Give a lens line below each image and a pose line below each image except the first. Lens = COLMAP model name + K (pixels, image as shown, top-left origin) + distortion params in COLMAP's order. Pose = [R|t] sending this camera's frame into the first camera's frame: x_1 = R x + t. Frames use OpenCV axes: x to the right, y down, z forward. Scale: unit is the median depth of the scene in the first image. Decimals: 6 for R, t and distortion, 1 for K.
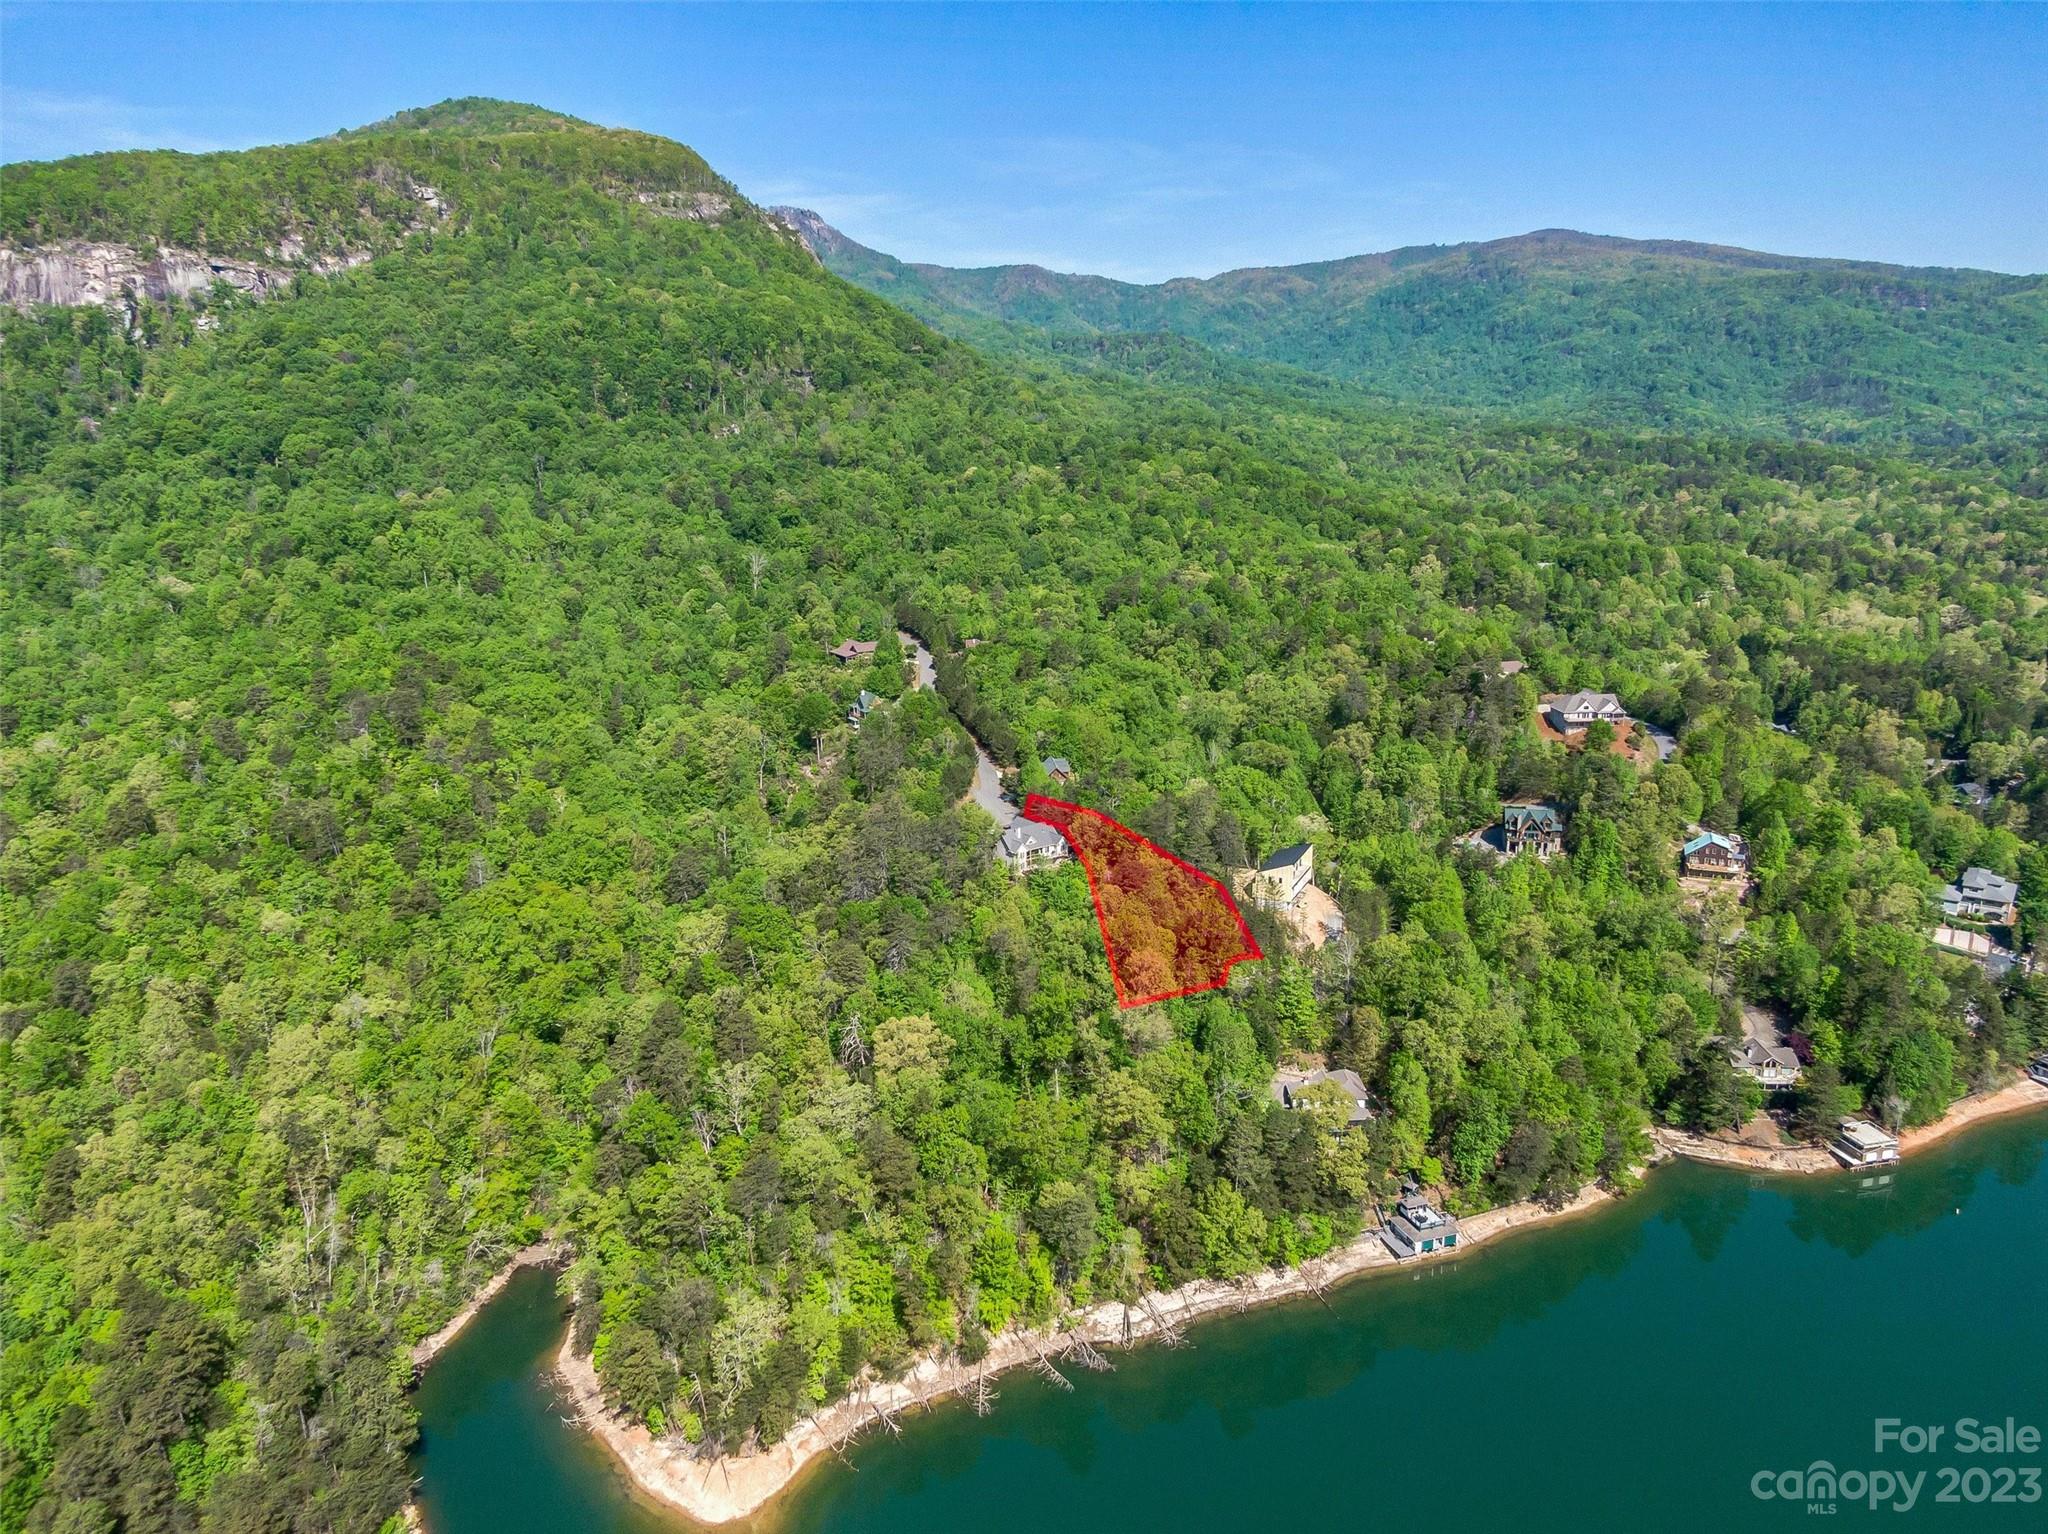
lens RADIAL K [[1412.7, 0, 1025.1], [0, 1412.7, 800.1], [0, 0, 1]] dist [-0.000103, -0.005876]
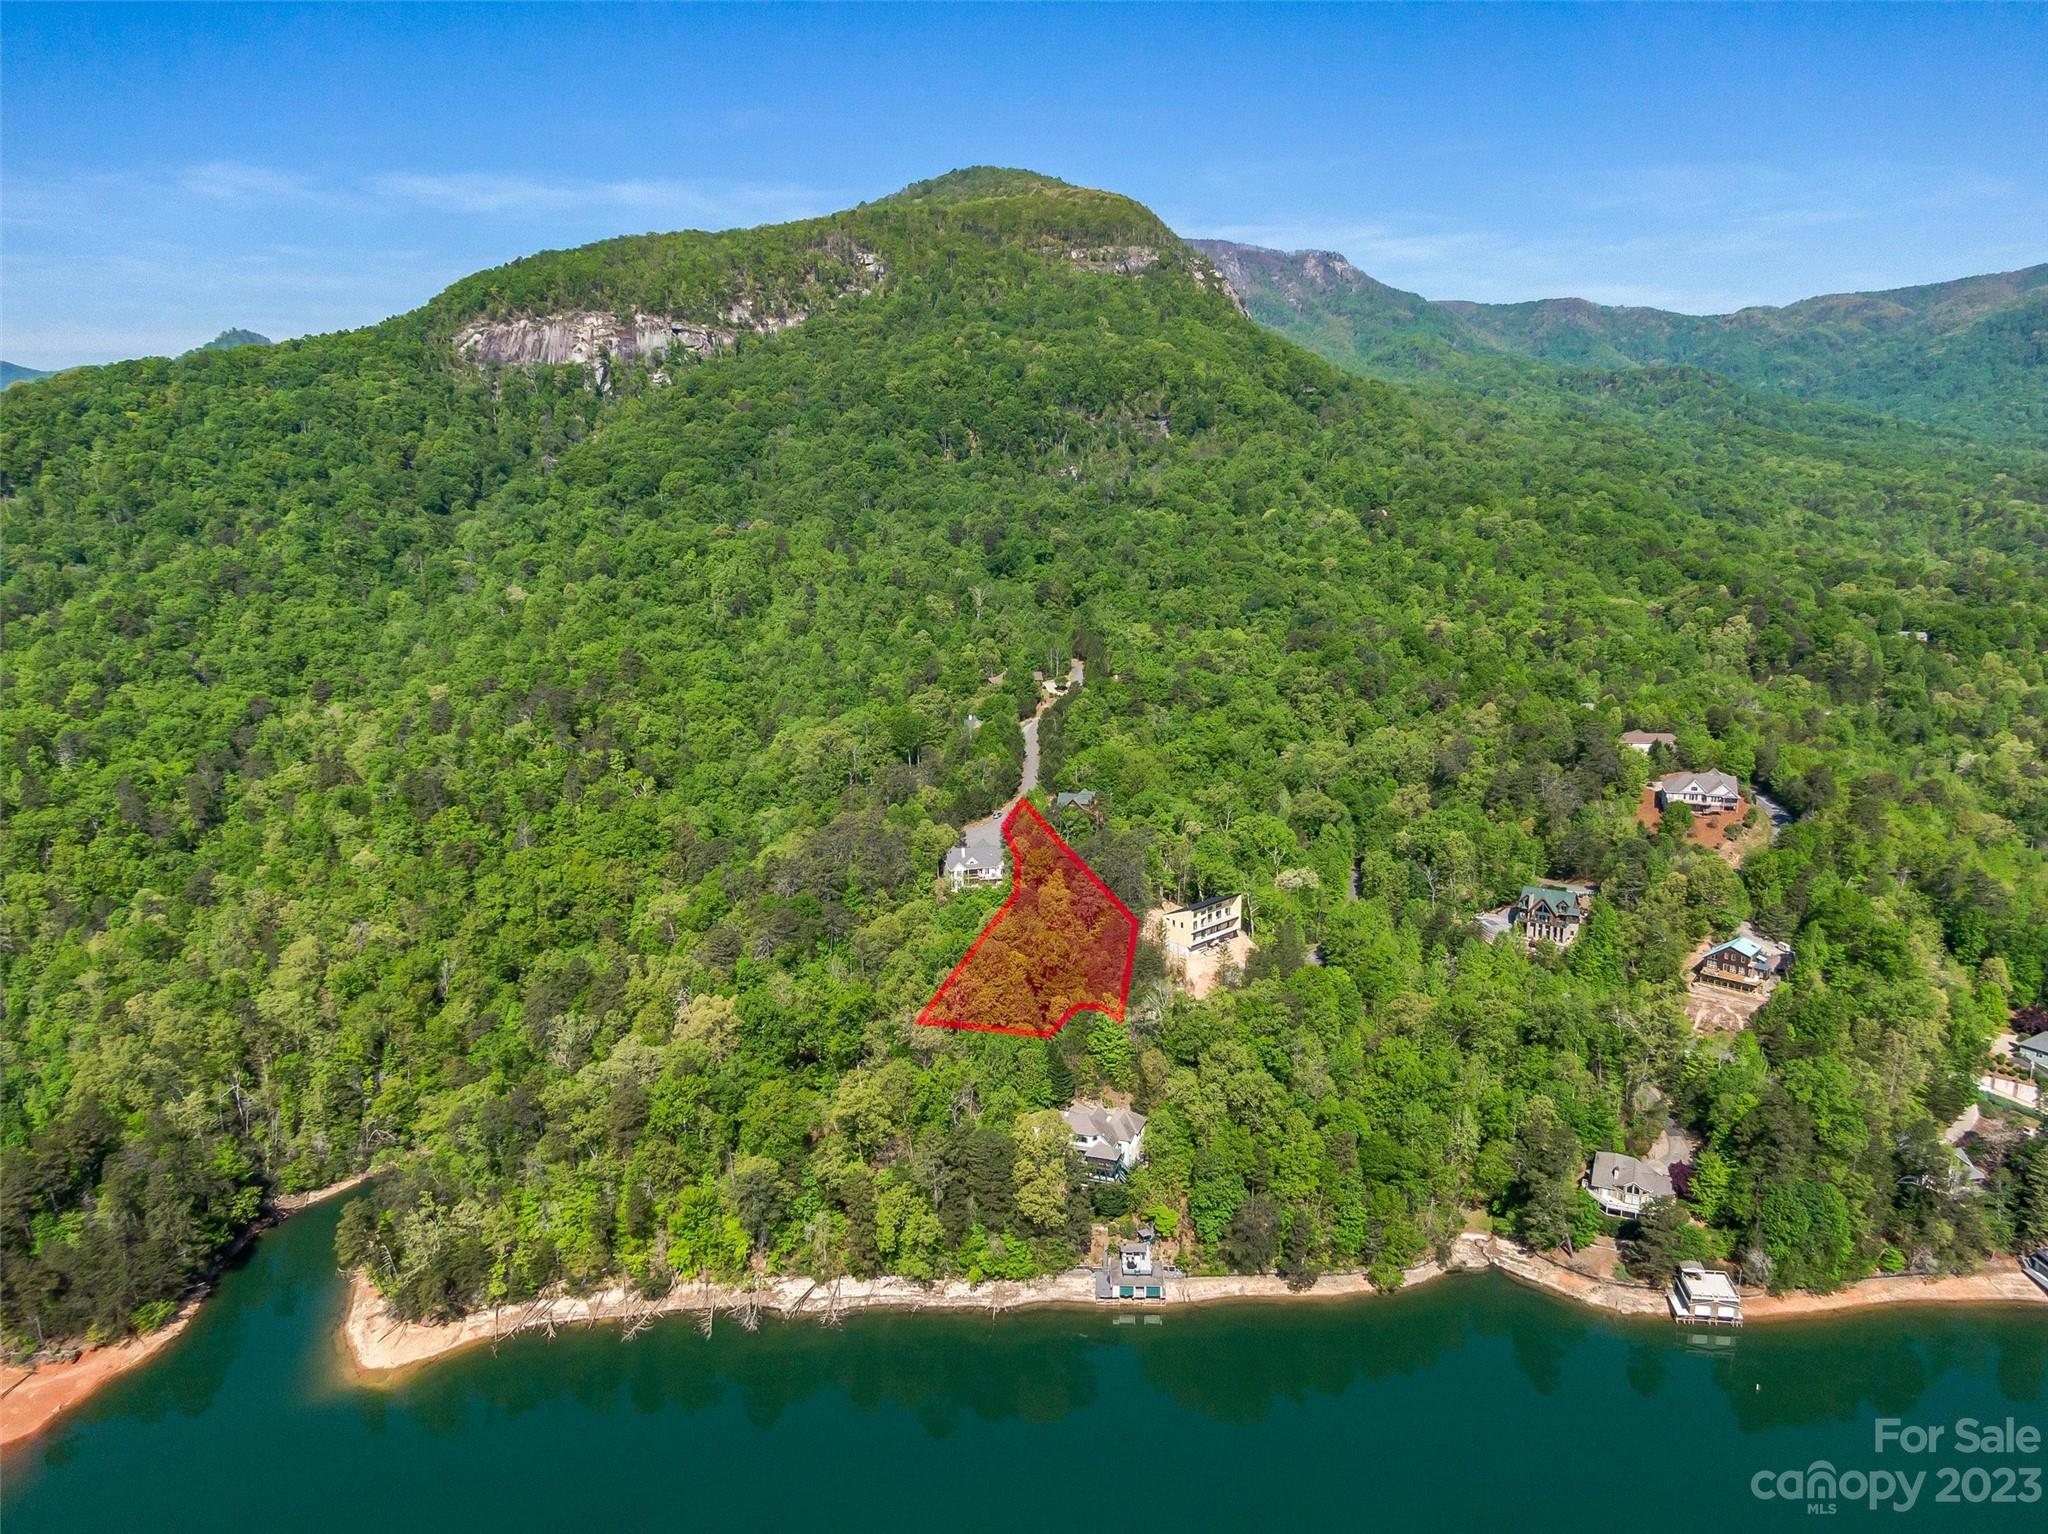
lens RADIAL K [[1404.9, 0, 1038.9], [0, 1404.9, 795.9], [0, 0, 1]] dist [0.040191, -0.064328]
pose [[0.936109, 0.087477, -0.340657, 0.152477], [-0.097061, 0.995216, -0.011158, -0.004957], [0.338051, 0.043510, 0.940121, 0.006353]]
